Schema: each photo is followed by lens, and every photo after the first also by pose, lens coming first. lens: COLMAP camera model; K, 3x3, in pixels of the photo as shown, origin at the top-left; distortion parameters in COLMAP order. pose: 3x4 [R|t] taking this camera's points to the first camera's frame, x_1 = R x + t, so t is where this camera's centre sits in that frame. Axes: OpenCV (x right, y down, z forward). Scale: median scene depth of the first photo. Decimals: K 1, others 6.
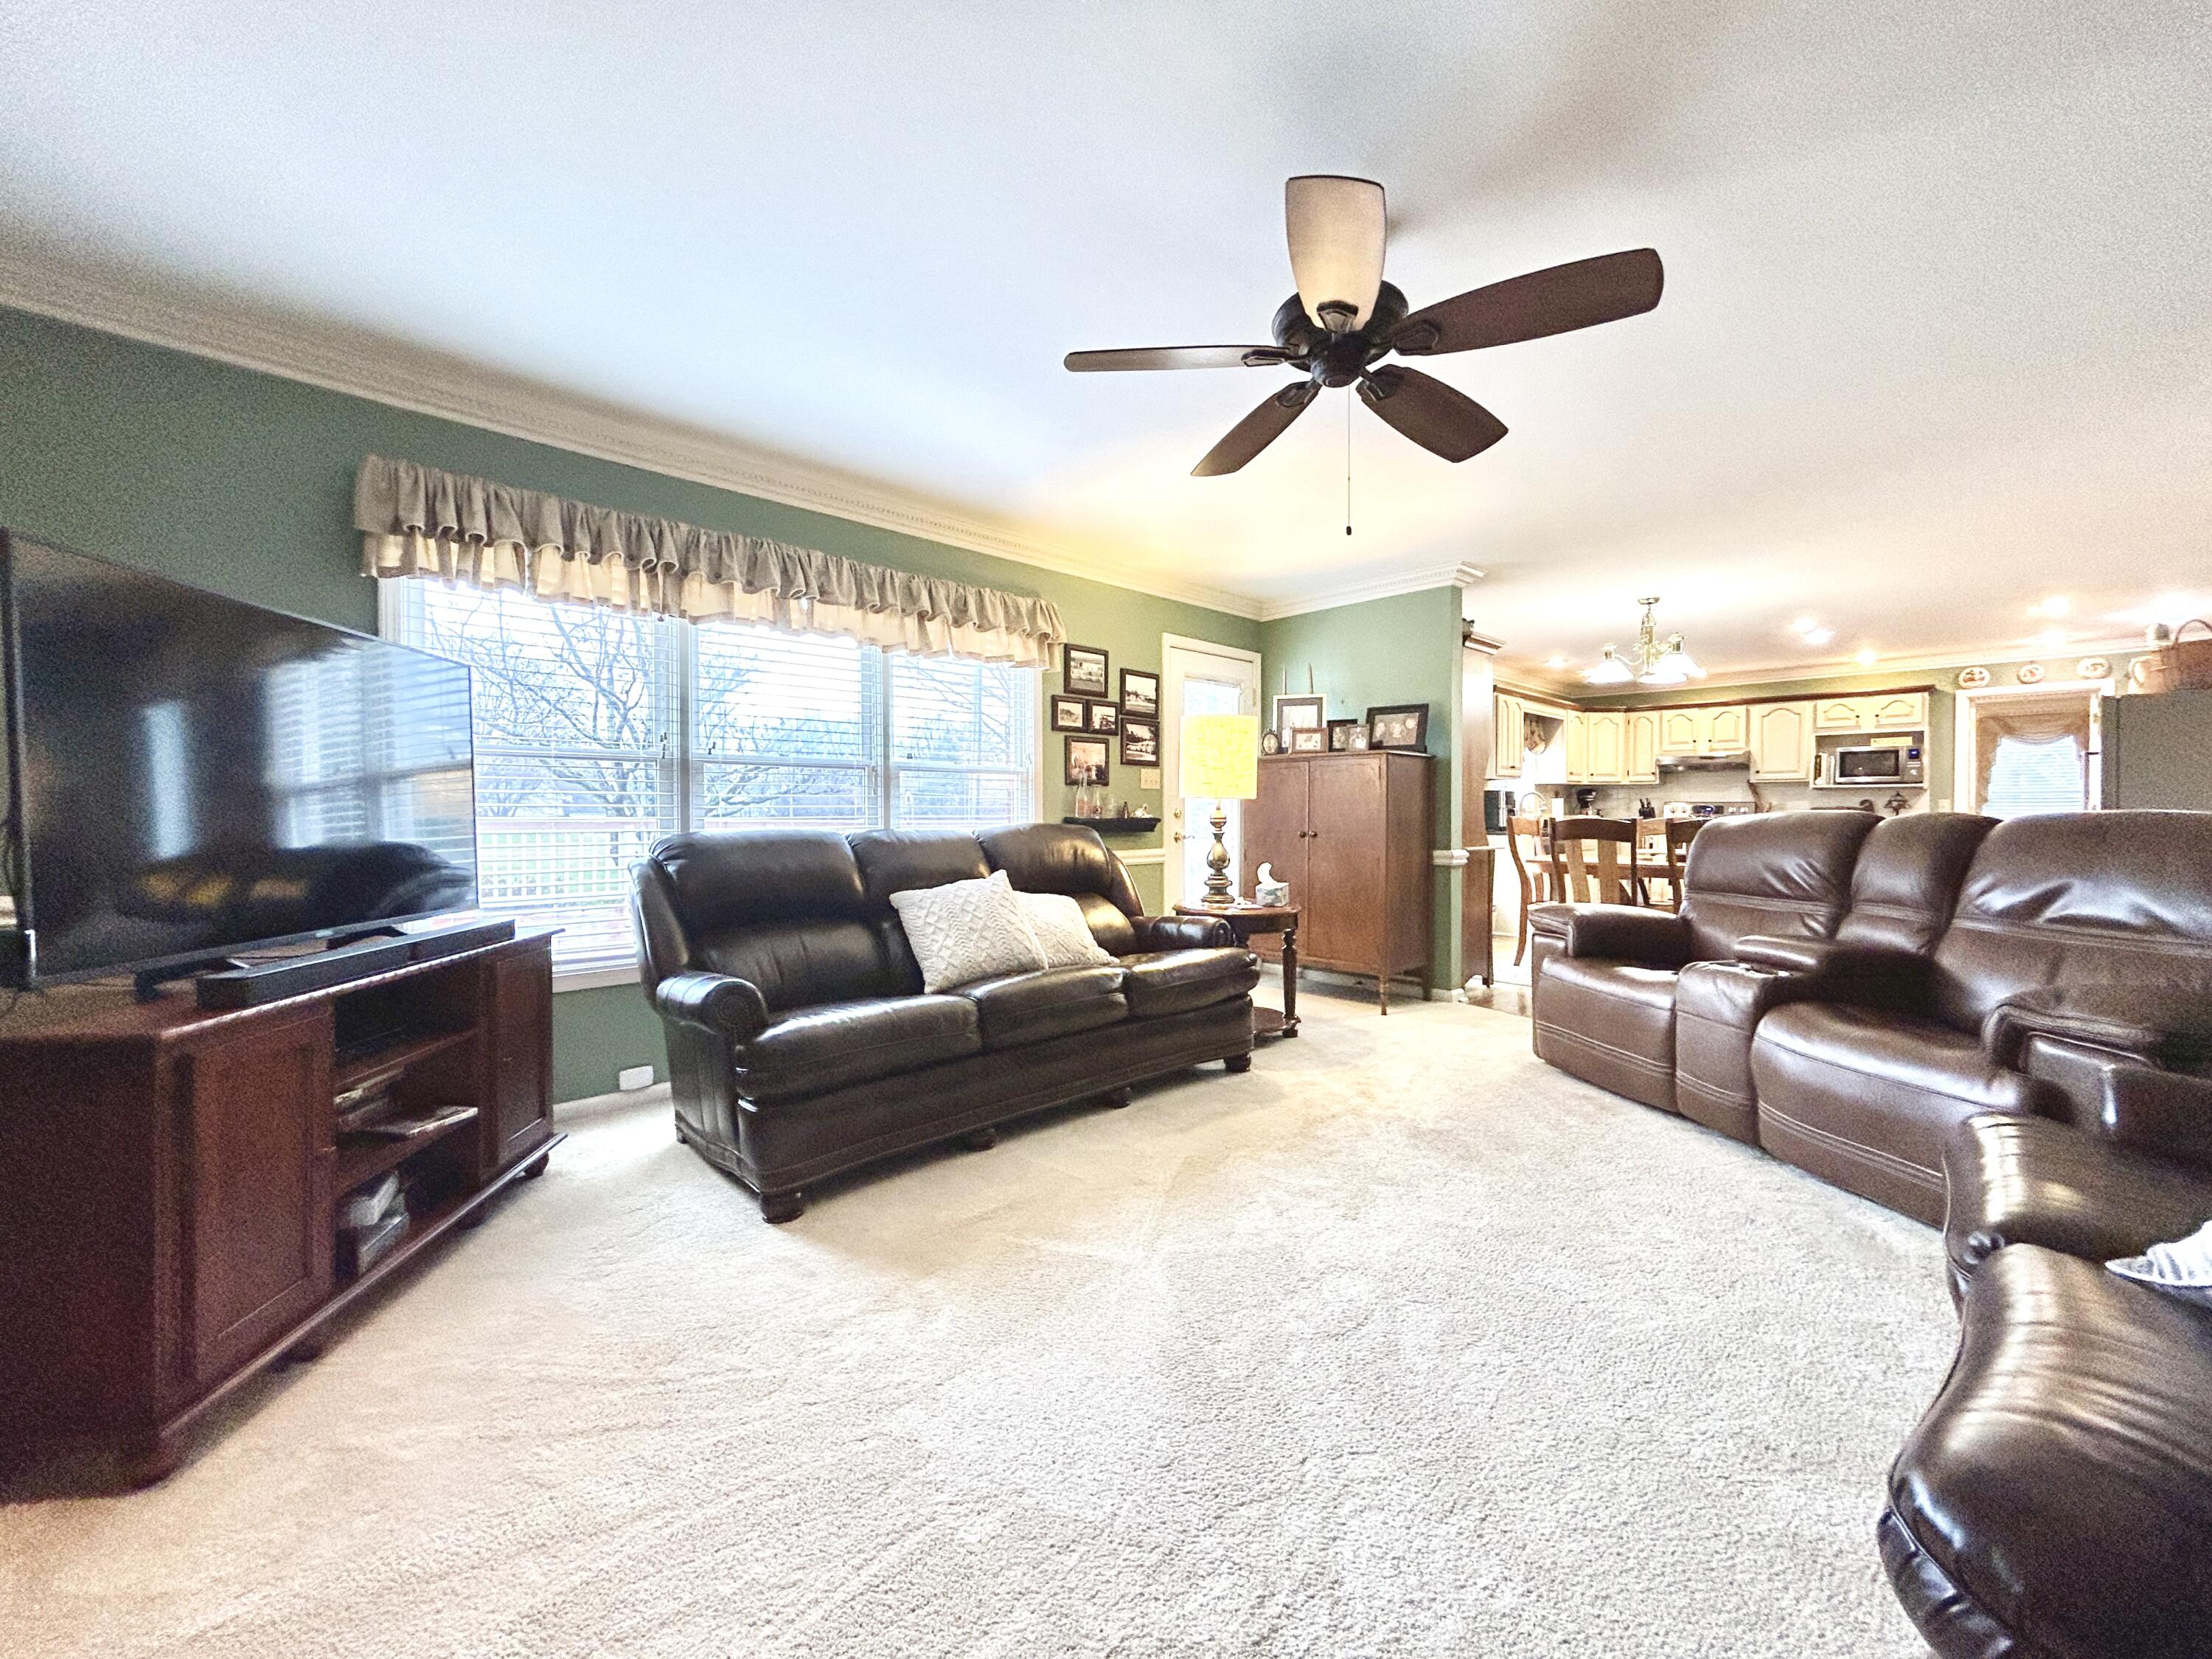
lens RADIAL K [[873.9, 0, 1106.4], [0, 873.9, 836.5], [0, 0, 1]] dist [-0.009005, 0.000035]
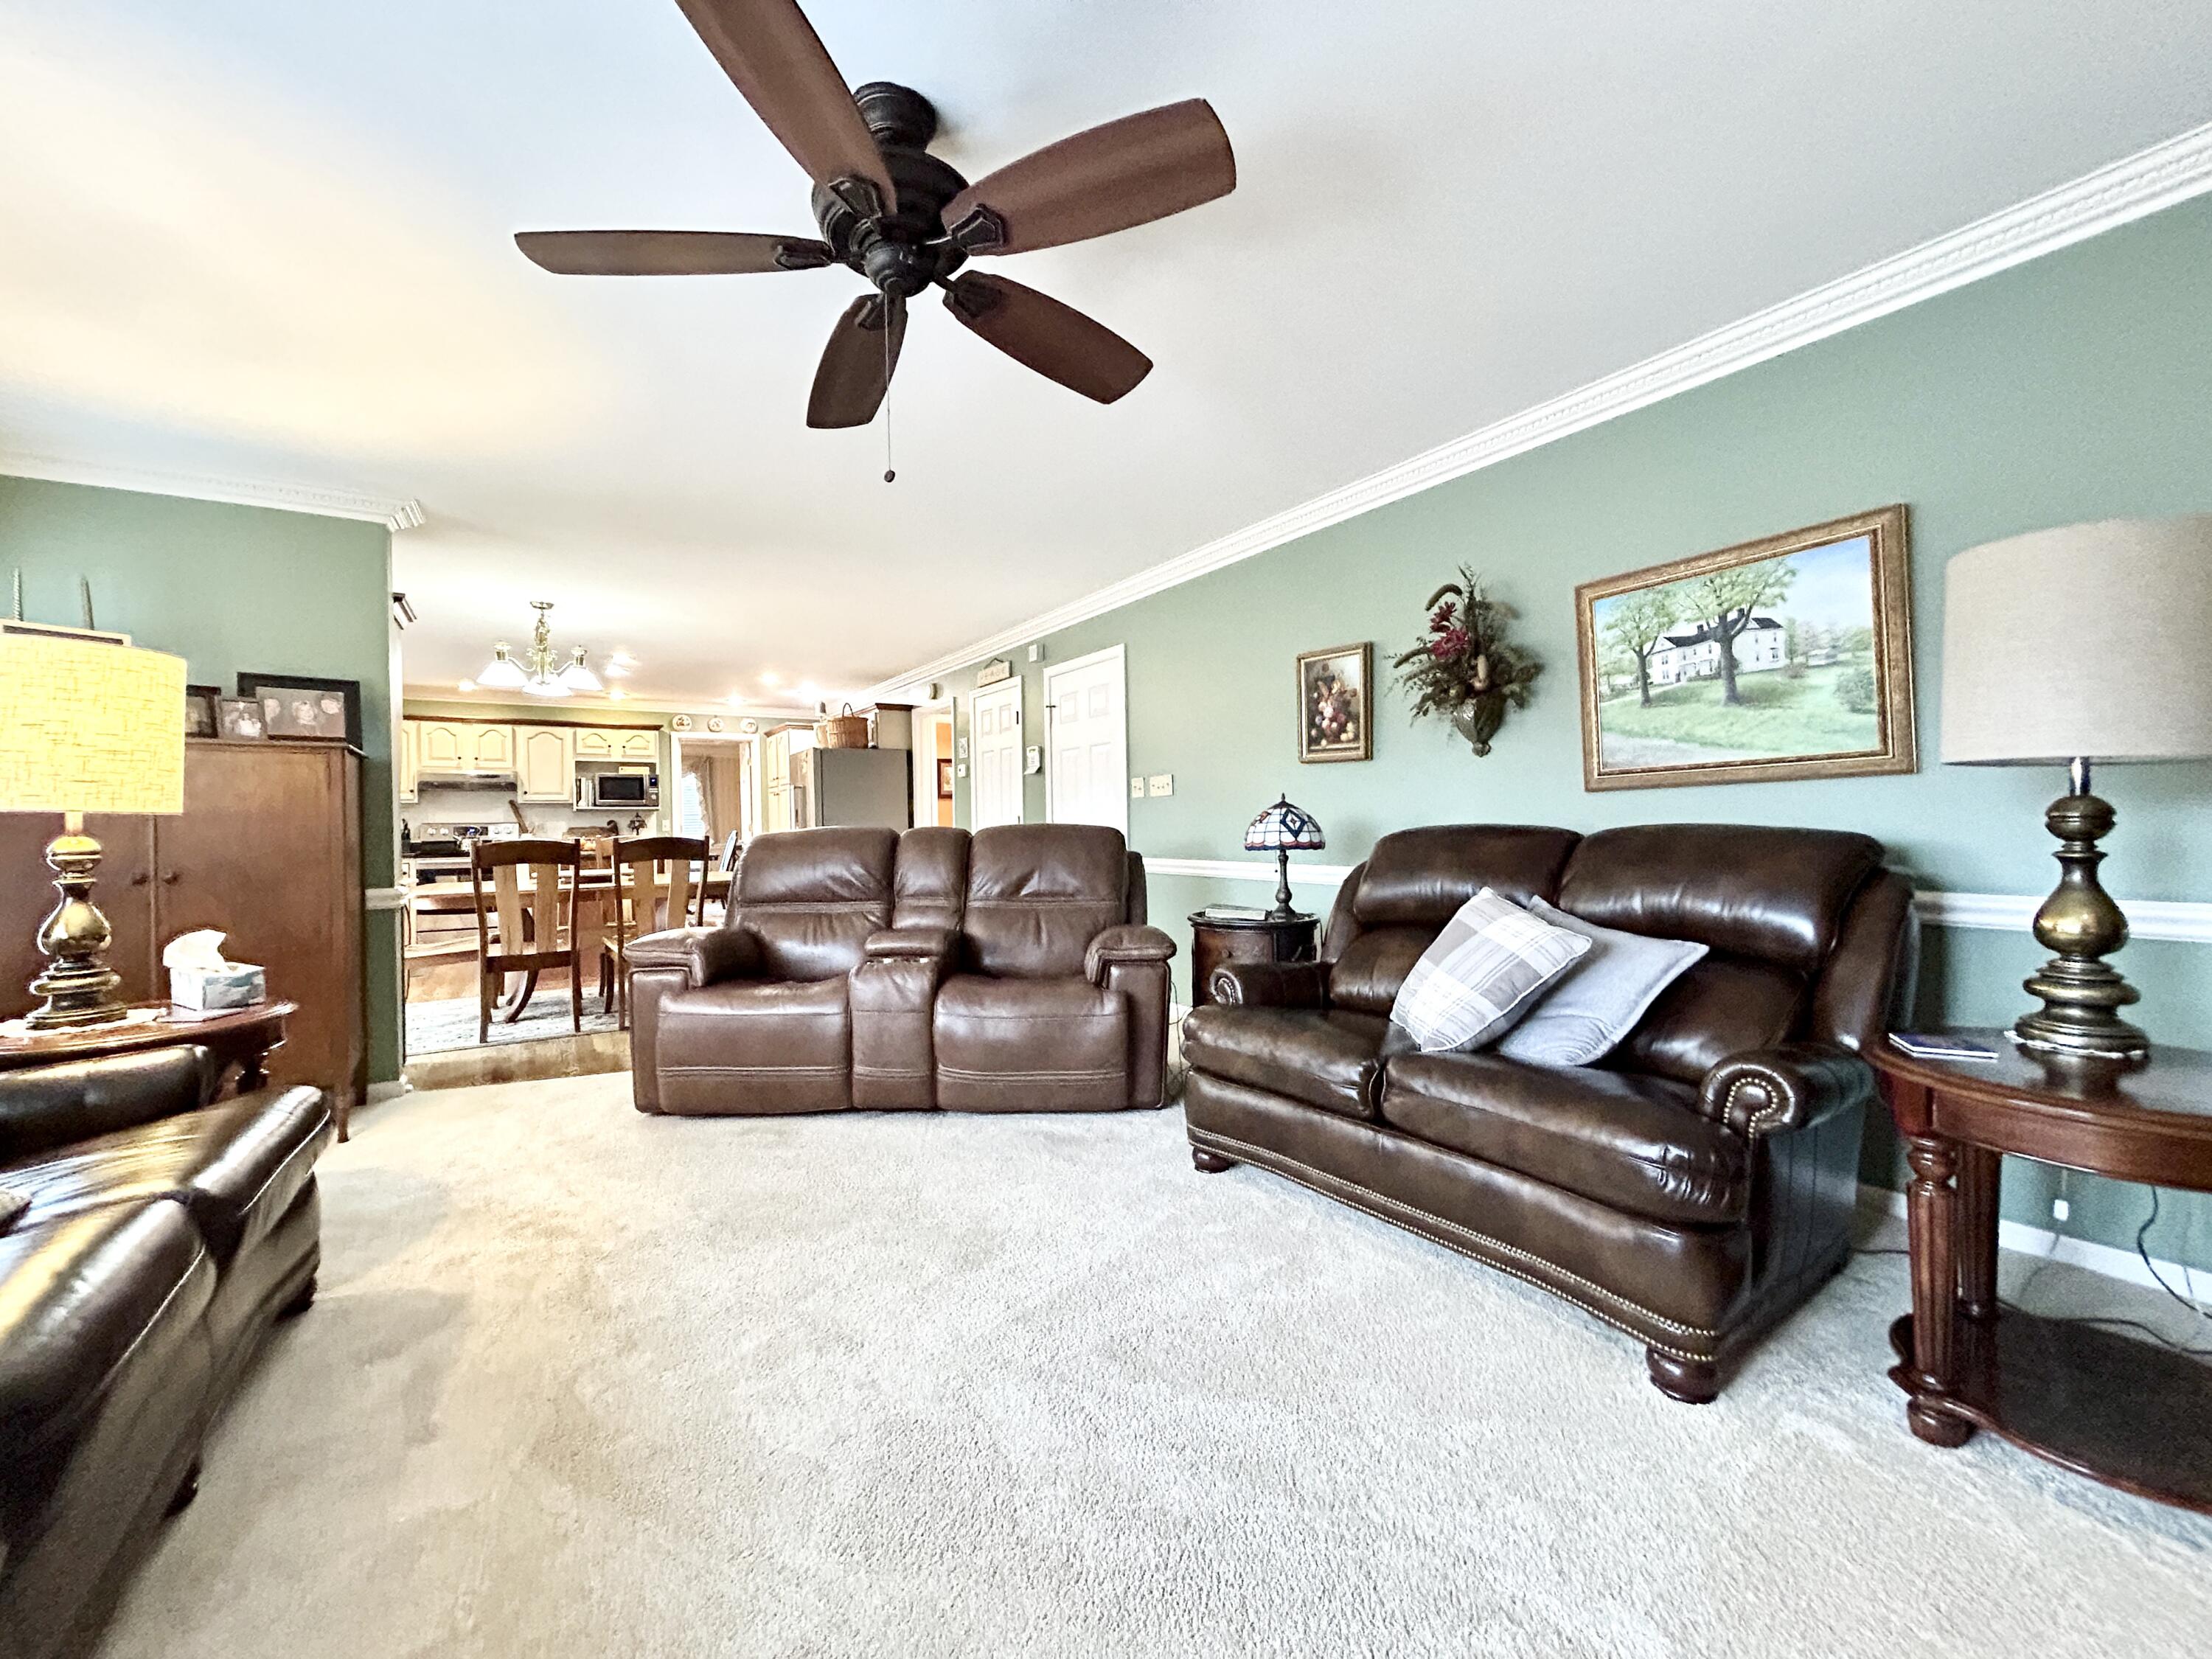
lens RADIAL K [[873.9, 0, 1107.8], [0, 873.9, 829.3], [0, 0, 1]] dist [-0.009005, 0.000035]
pose [[0.198339, -0.009690, 0.980086, -0.194885], [0.043522, 0.999052, 0.001070, -0.007632], [-0.979167, 0.042443, 0.198573, 0.272098]]
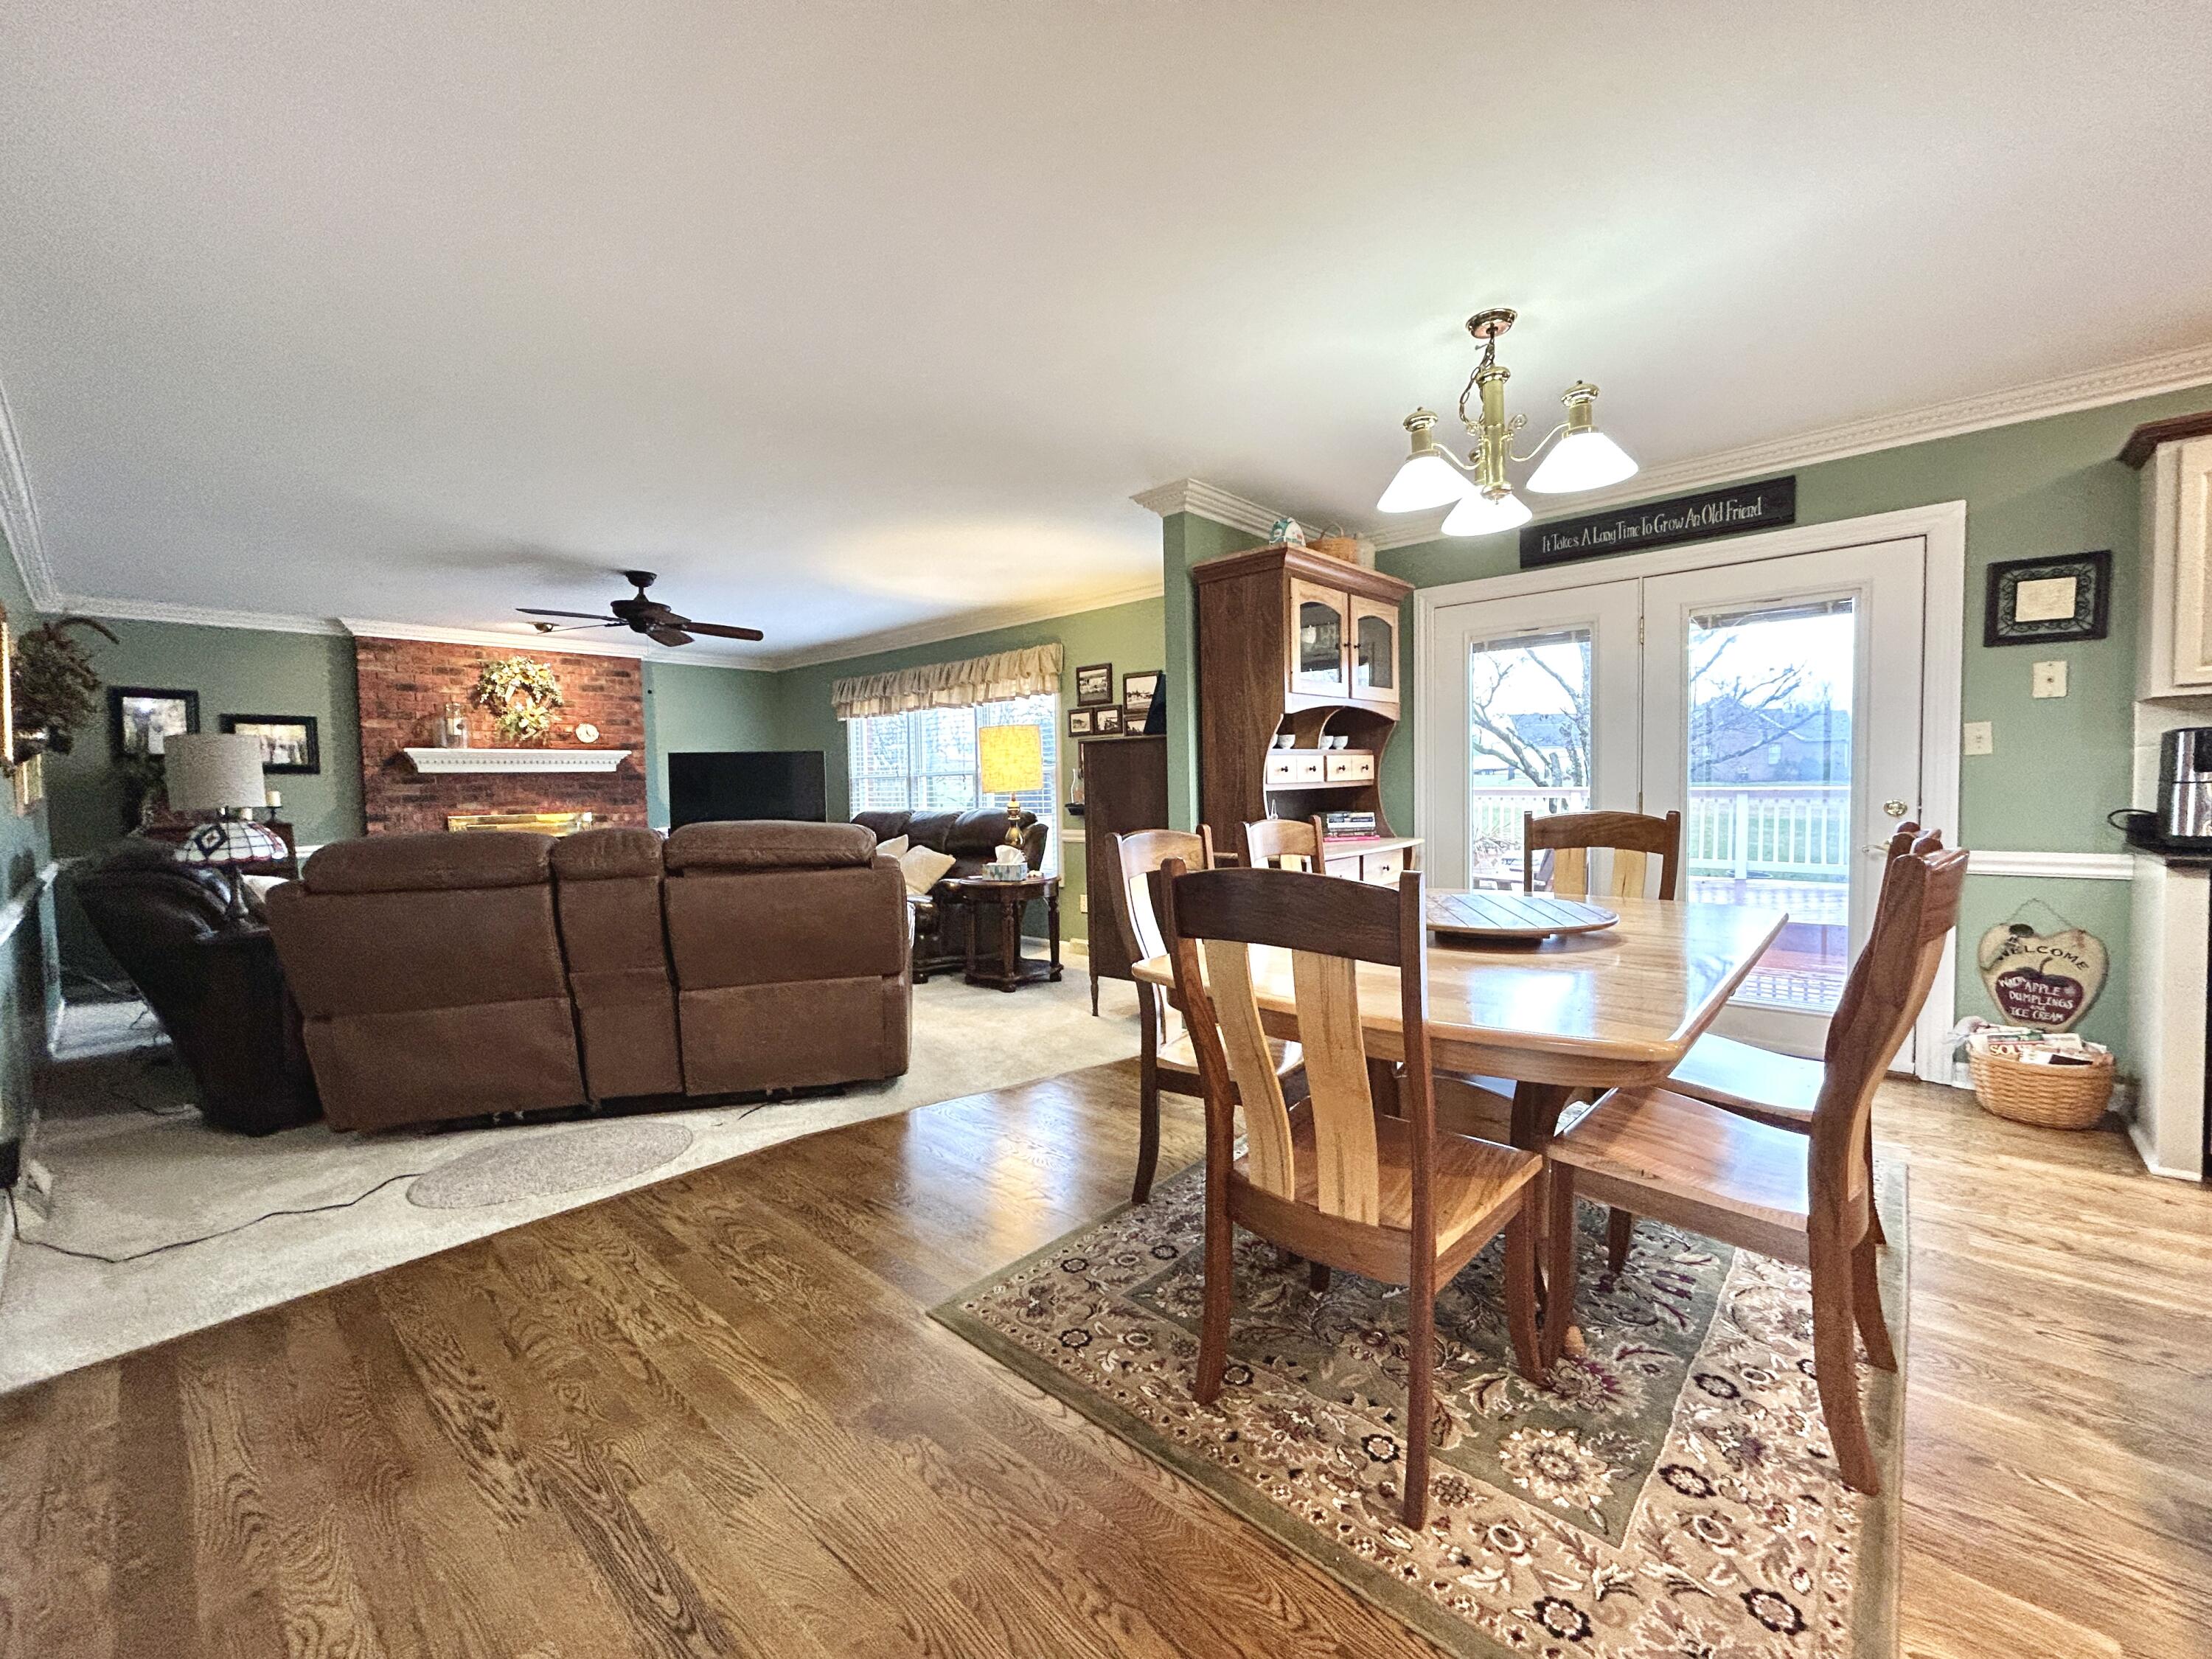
lens RADIAL K [[873.9, 0, 1106.3], [0, 873.9, 832.5], [0, 0, 1]] dist [-0.009005, 0.000035]
pose [[0.053907, 0.060404, -0.996717, 1.236888], [-0.002581, 0.998174, 0.060353, -0.052400], [0.998543, -0.000681, 0.053964, 0.937805]]
